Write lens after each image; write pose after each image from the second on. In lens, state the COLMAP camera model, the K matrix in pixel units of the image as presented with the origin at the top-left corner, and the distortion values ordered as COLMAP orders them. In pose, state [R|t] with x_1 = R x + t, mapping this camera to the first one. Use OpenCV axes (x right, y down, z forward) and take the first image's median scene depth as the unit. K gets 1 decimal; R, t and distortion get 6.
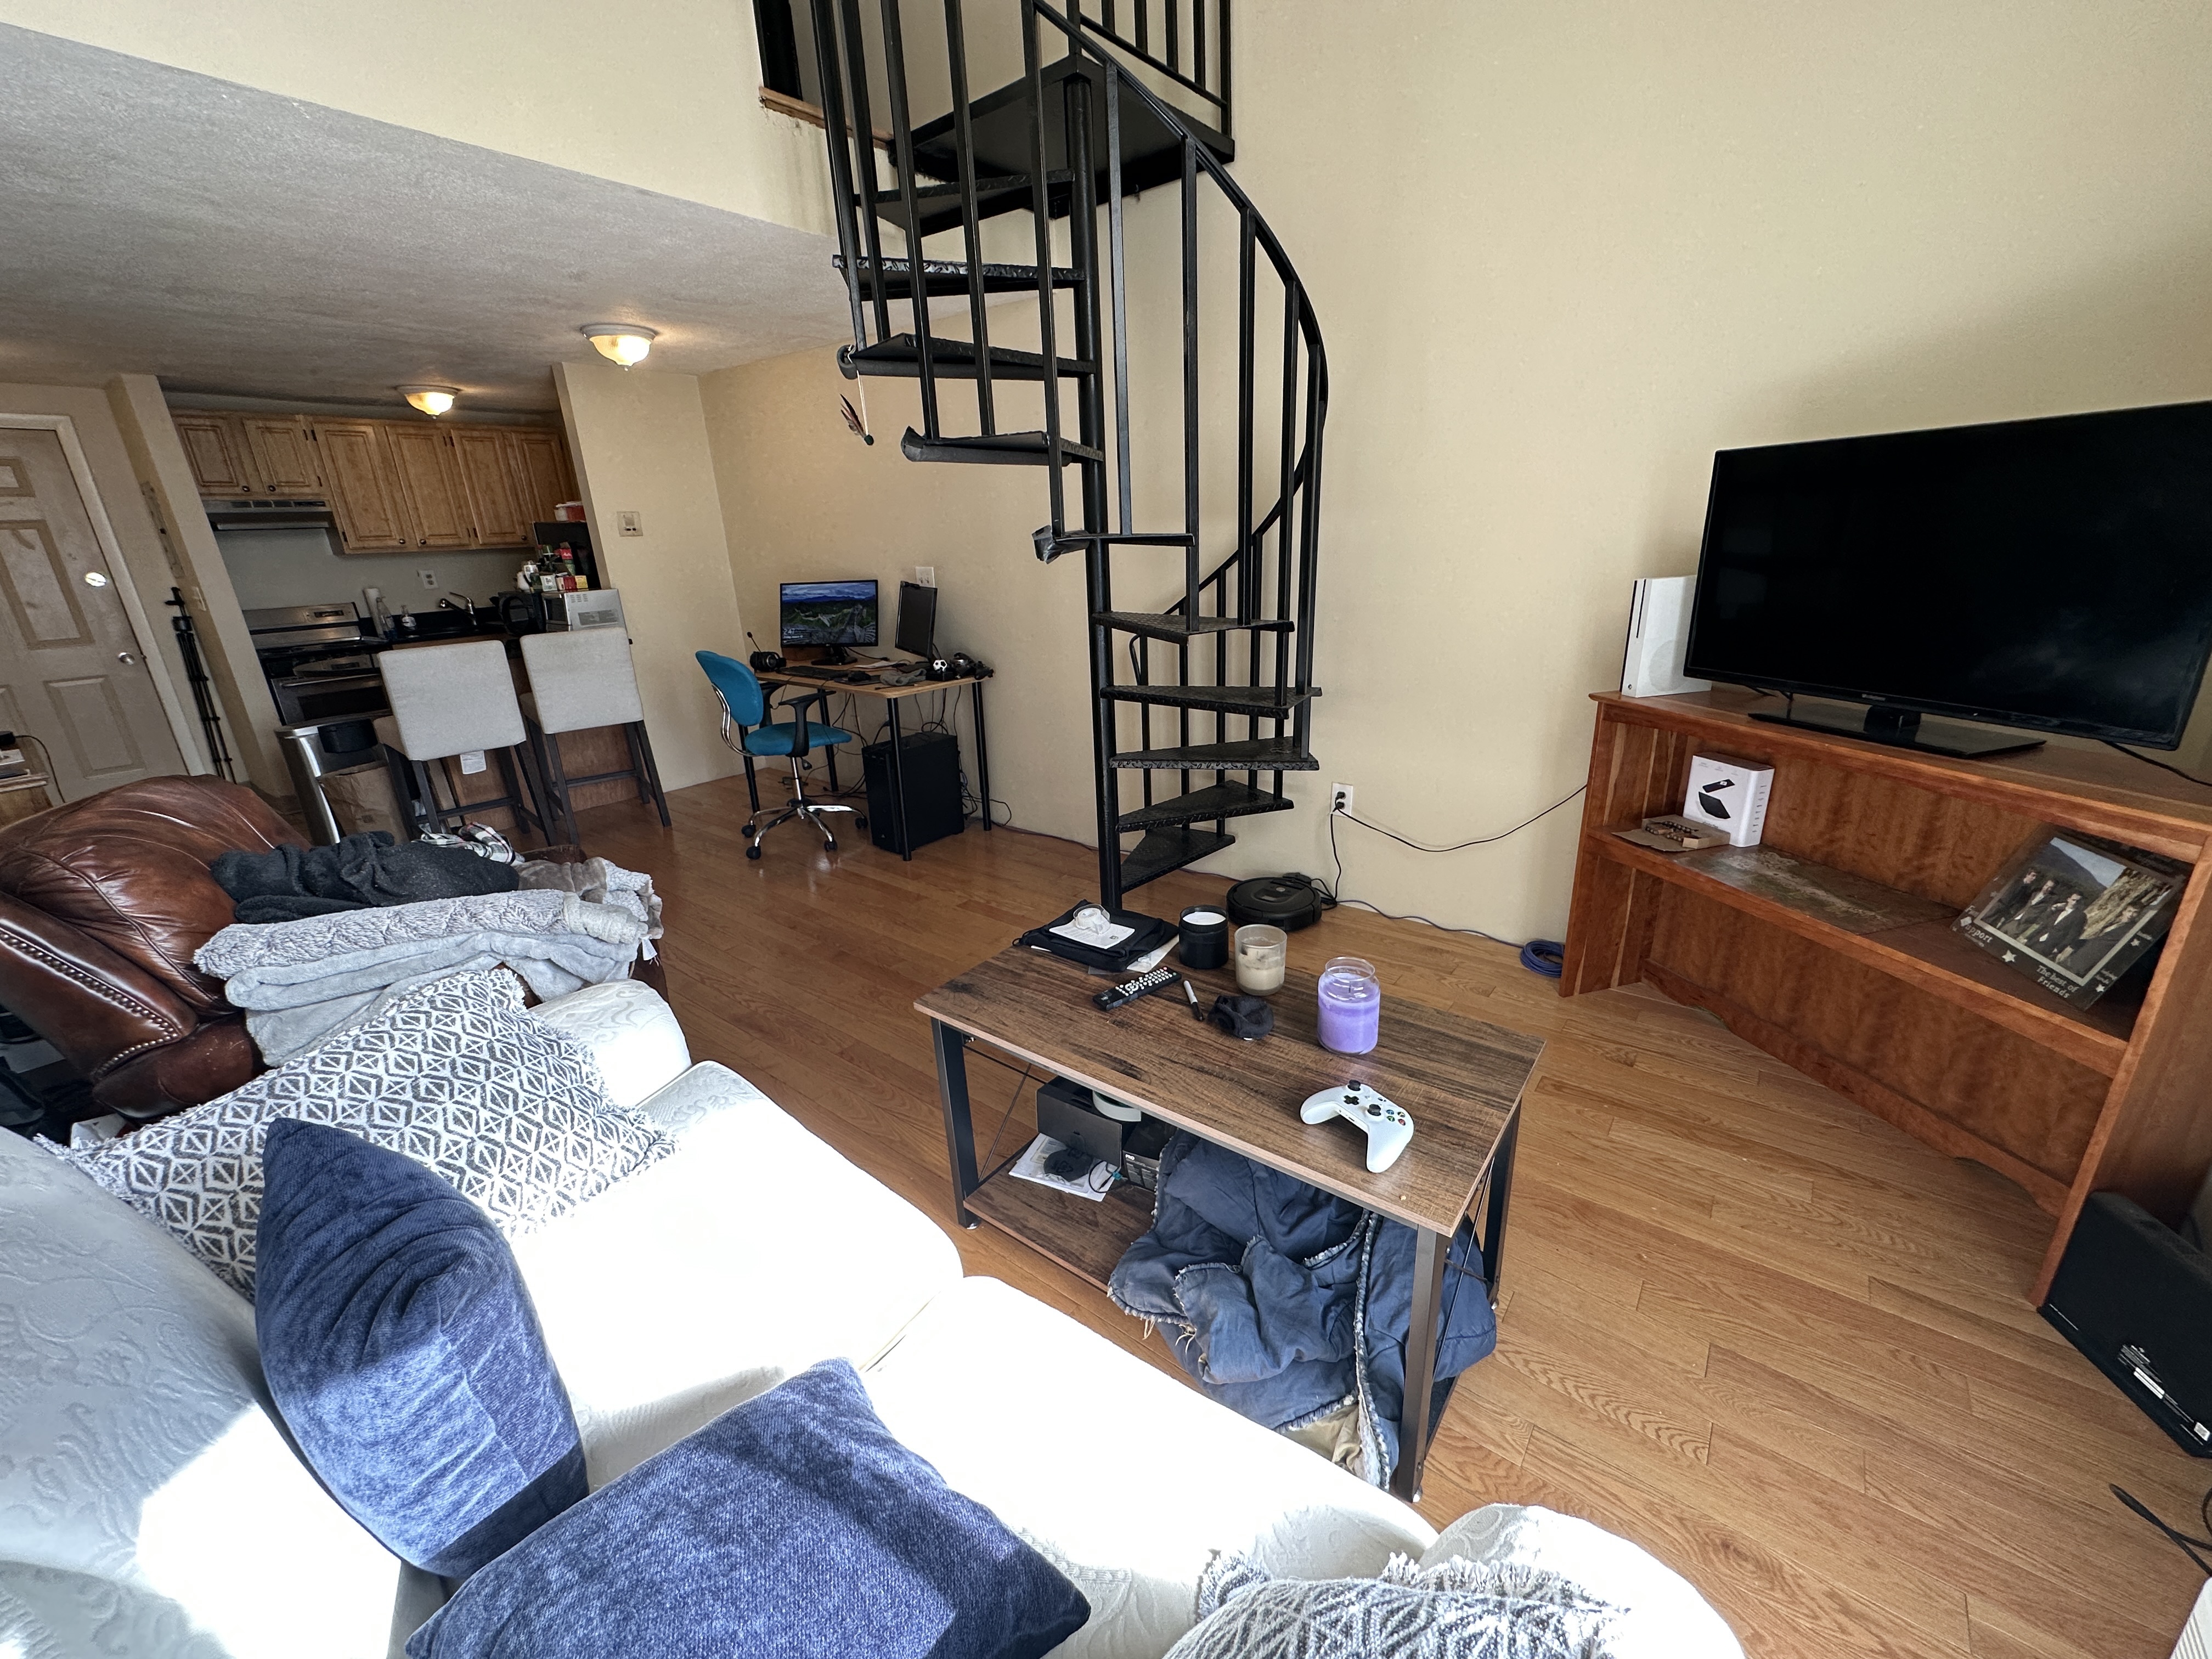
lens RADIAL K [[880.7, 0, 1103.6], [0, 880.7, 823.3], [0, 0, 1]] dist [0.000779, 0.000707]
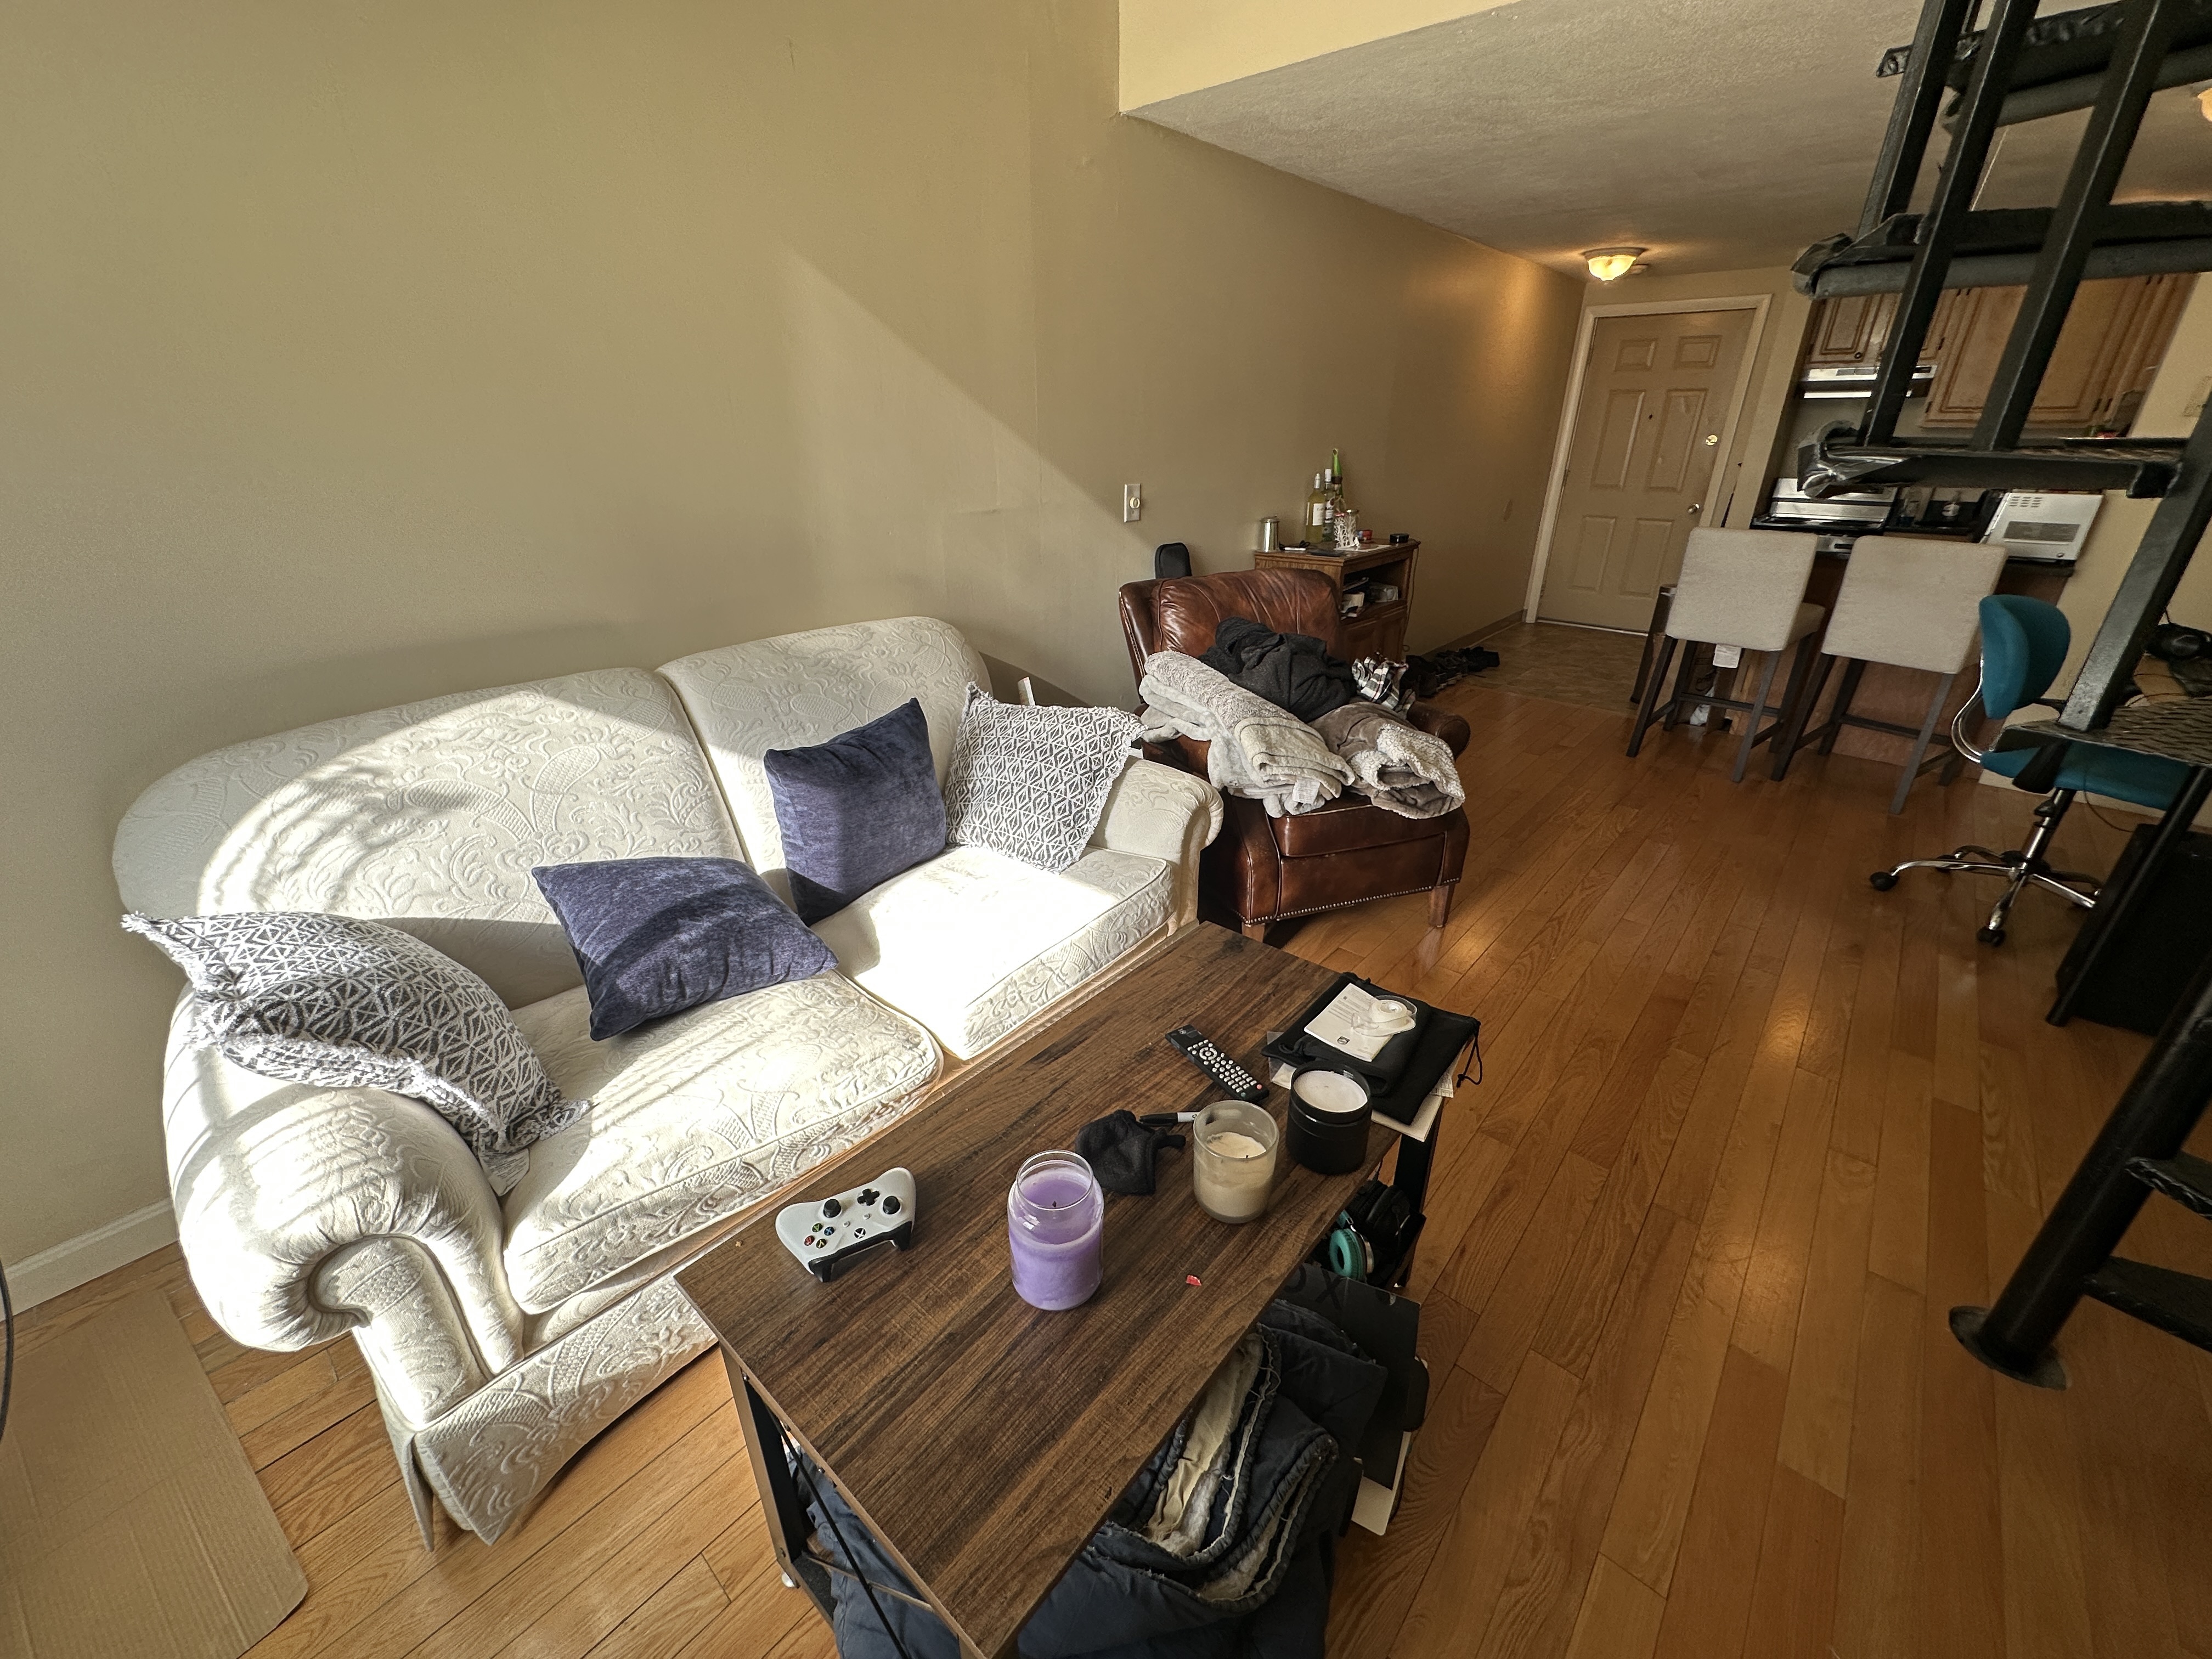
lens RADIAL K [[880.7, 0, 1109.3], [0, 880.7, 821.2], [0, 0, 1]] dist [0.000779, 0.000707]
pose [[-0.054546, 0.443796, -0.894466, 0.224353], [-0.321469, 0.840300, 0.436524, -0.103343], [0.945348, 0.311354, 0.096831, 0.276043]]
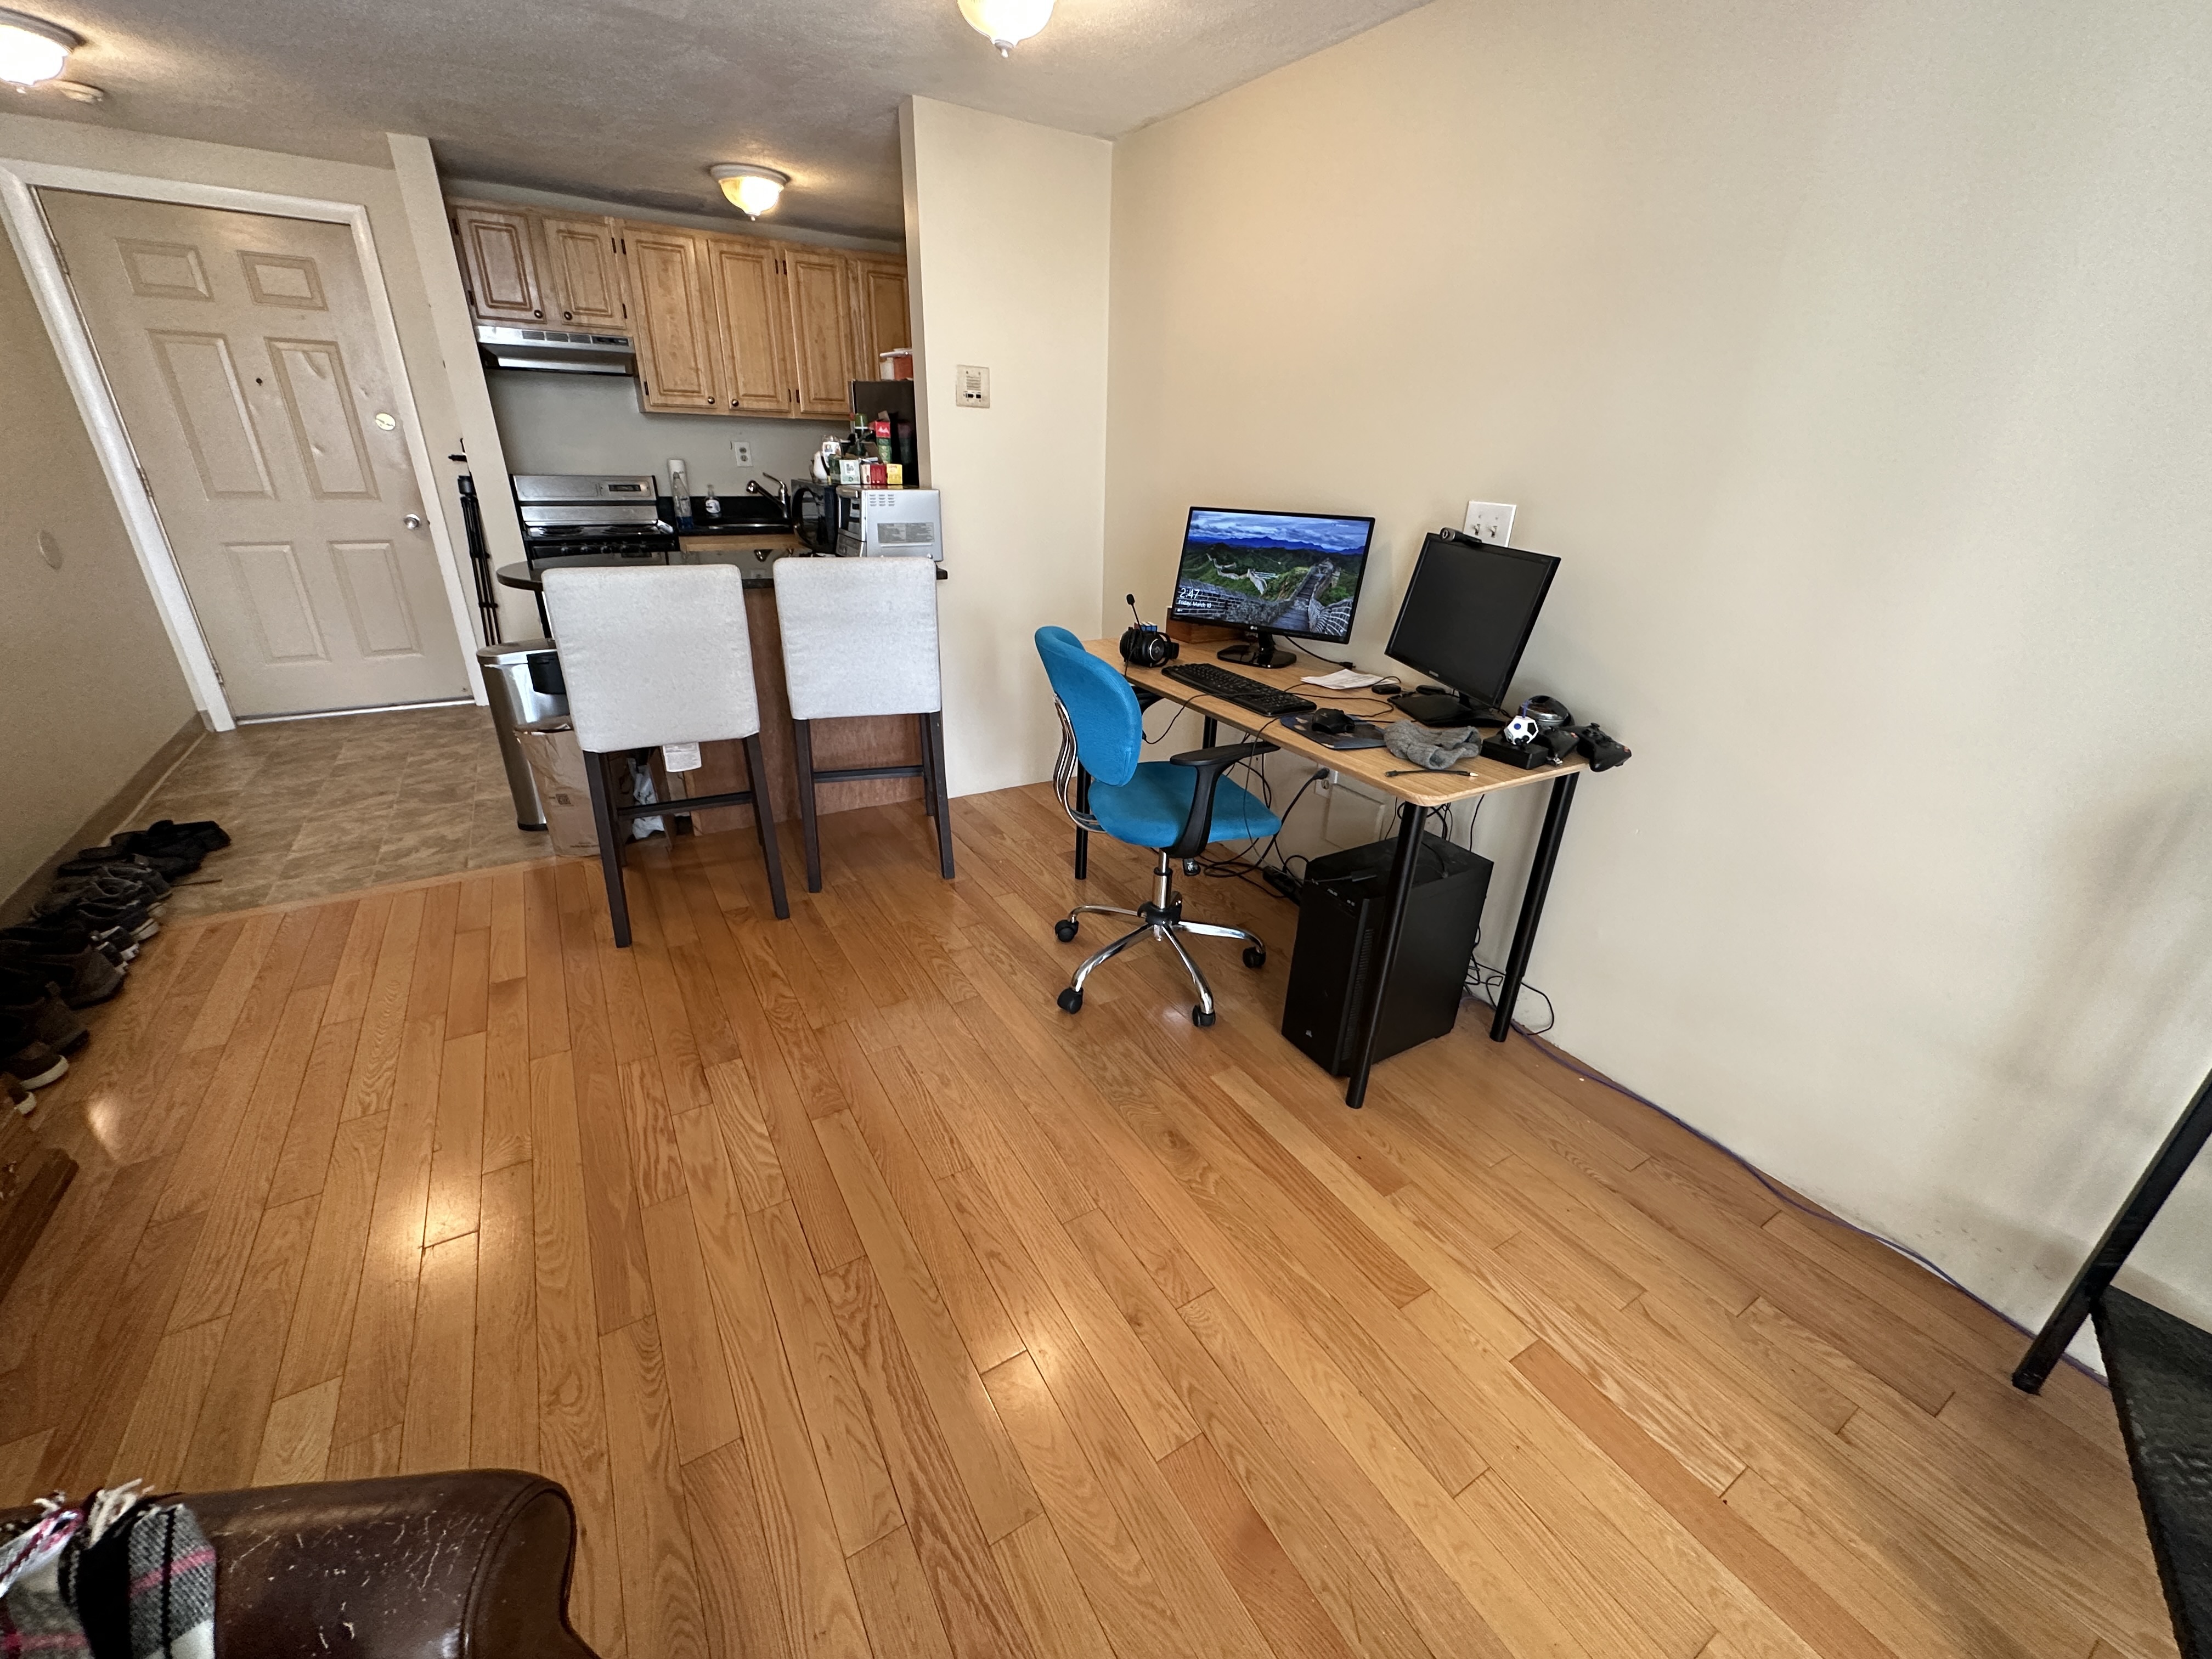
lens RADIAL K [[880.7, 0, 1108.9], [0, 880.7, 827.5], [0, 0, 1]] dist [0.000779, 0.000707]
pose [[0.935558, 0.200651, -0.290637, -0.204115], [-0.174940, 0.978167, 0.112180, -0.121107], [0.306801, -0.054107, 0.950235, 0.421685]]
